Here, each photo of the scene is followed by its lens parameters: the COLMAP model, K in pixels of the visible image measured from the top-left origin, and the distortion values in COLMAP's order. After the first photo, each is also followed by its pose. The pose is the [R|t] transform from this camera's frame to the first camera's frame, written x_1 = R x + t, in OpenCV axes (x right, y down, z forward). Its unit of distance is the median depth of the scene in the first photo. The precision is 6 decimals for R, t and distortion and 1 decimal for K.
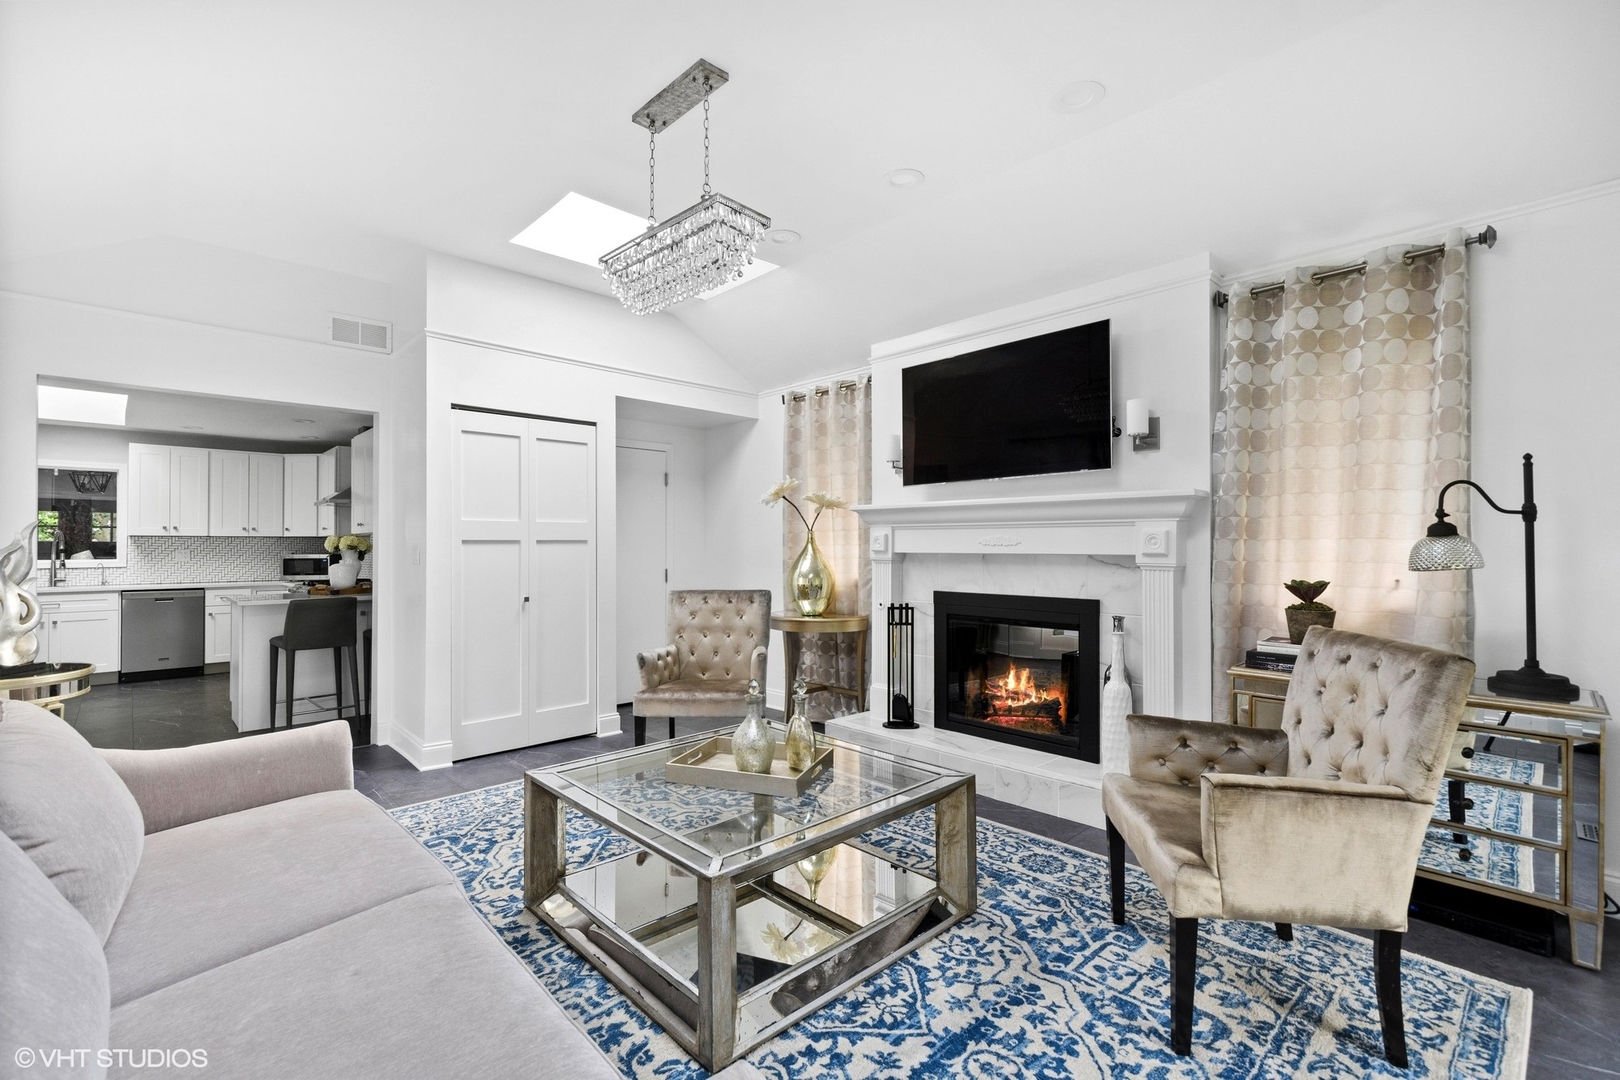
lens RADIAL K [[716.2, 0, 799.0], [0, 716.2, 535.9], [0, 0, 1]] dist [0.001032, -0.000202]
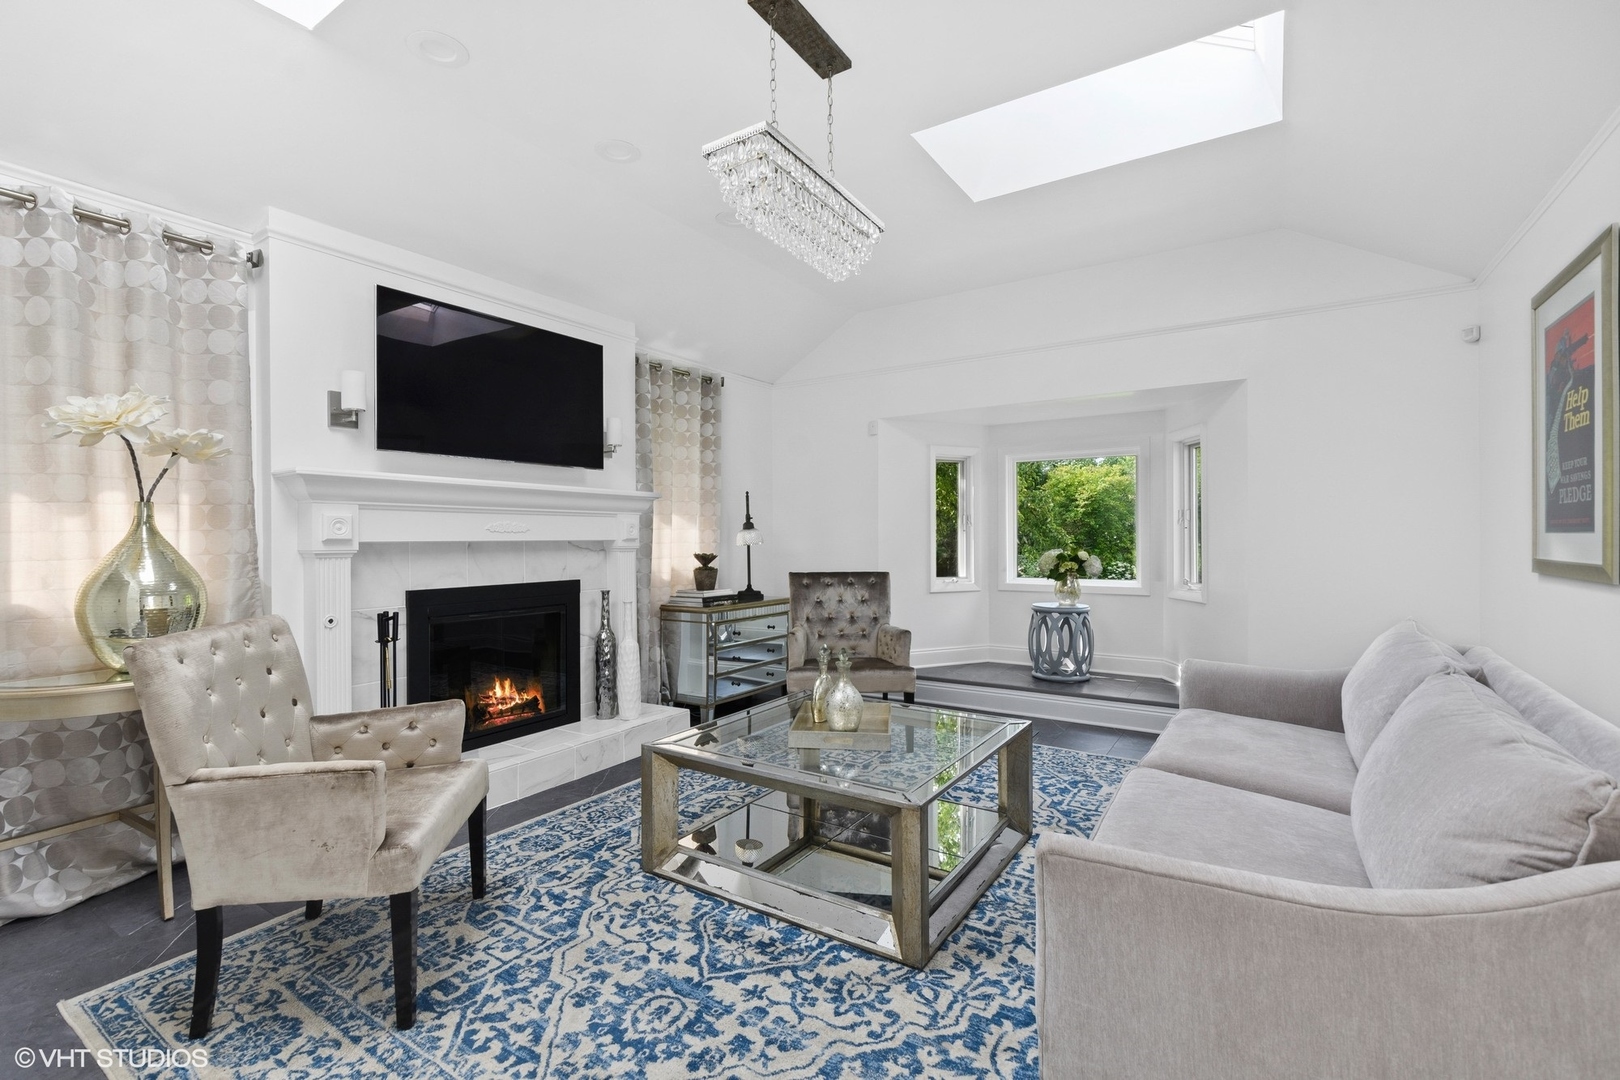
lens RADIAL K [[716.2, 0, 799.0], [0, 716.2, 535.9], [0, 0, 1]] dist [0.001032, -0.000202]
pose [[-0.230298, 0.001569, 0.973119, -0.850743], [-0.008876, 0.999954, -0.003713, 0.020692], [-0.973080, -0.009493, -0.230273, 0.990185]]
